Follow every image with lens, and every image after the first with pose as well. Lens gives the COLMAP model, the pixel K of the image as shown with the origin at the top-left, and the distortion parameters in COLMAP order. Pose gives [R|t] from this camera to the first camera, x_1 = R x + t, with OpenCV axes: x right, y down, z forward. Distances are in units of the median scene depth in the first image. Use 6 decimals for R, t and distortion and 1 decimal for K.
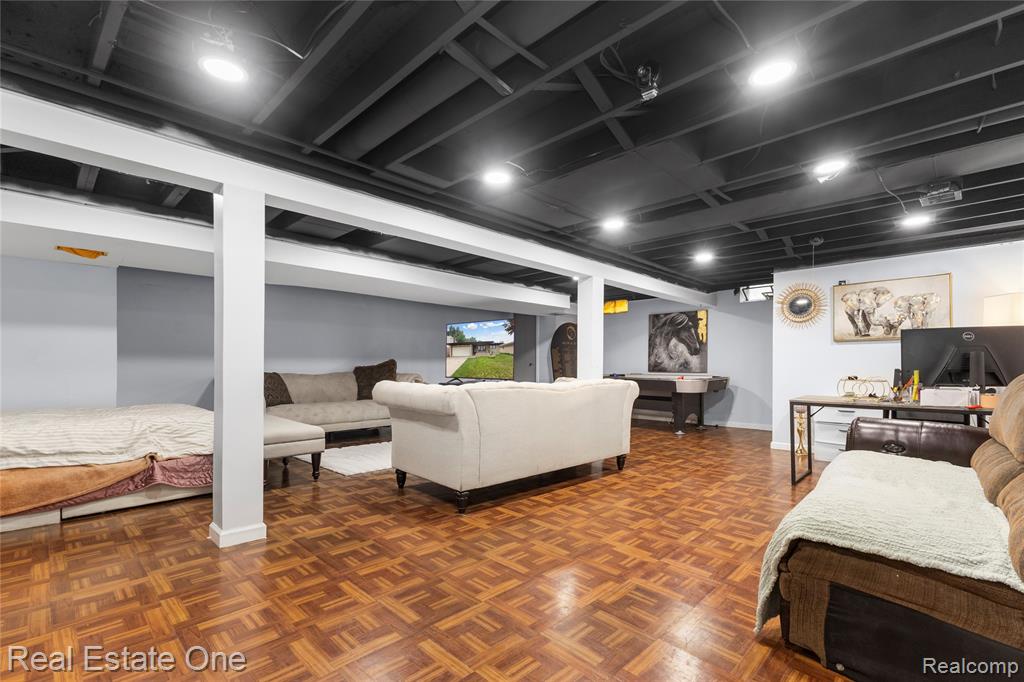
lens RADIAL K [[451.6, 0, 505.6], [0, 451.6, 361.2], [0, 0, 1]] dist [-0.002707, -0.000148]
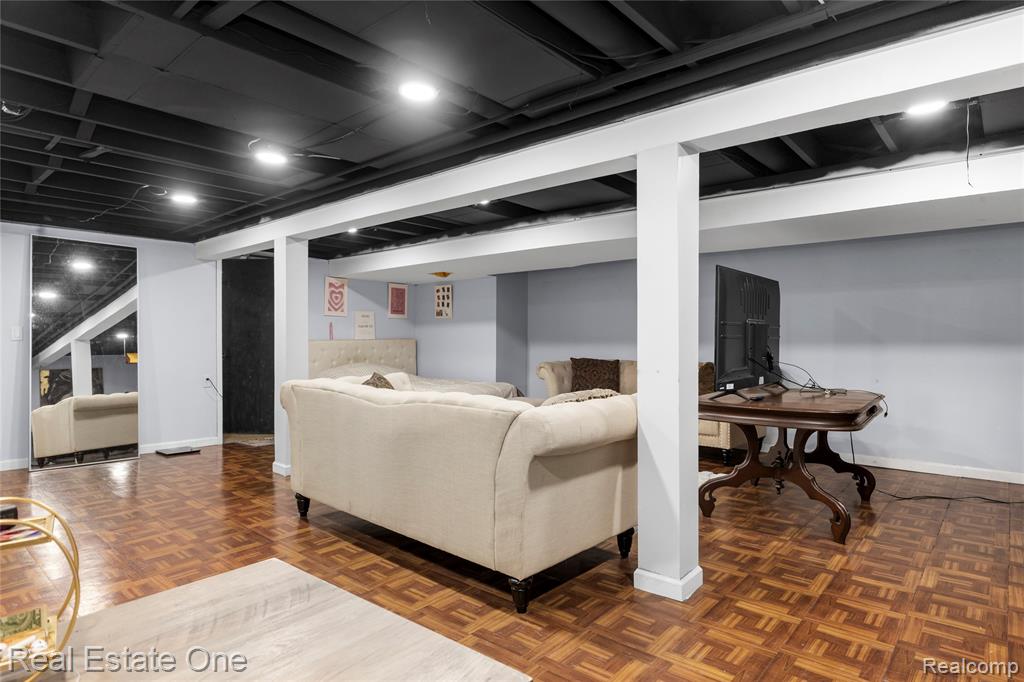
lens RADIAL K [[581.1, 0, 510.7], [0, 581.1, 343.7], [0, 0, 1]] dist [0.031007, 0.000331]
pose [[0.070759, 0.000389, -0.997493, 0.966276], [0.001744, 0.999998, 0.000513, -0.019598], [0.997492, -0.001776, 0.070759, 1.131832]]
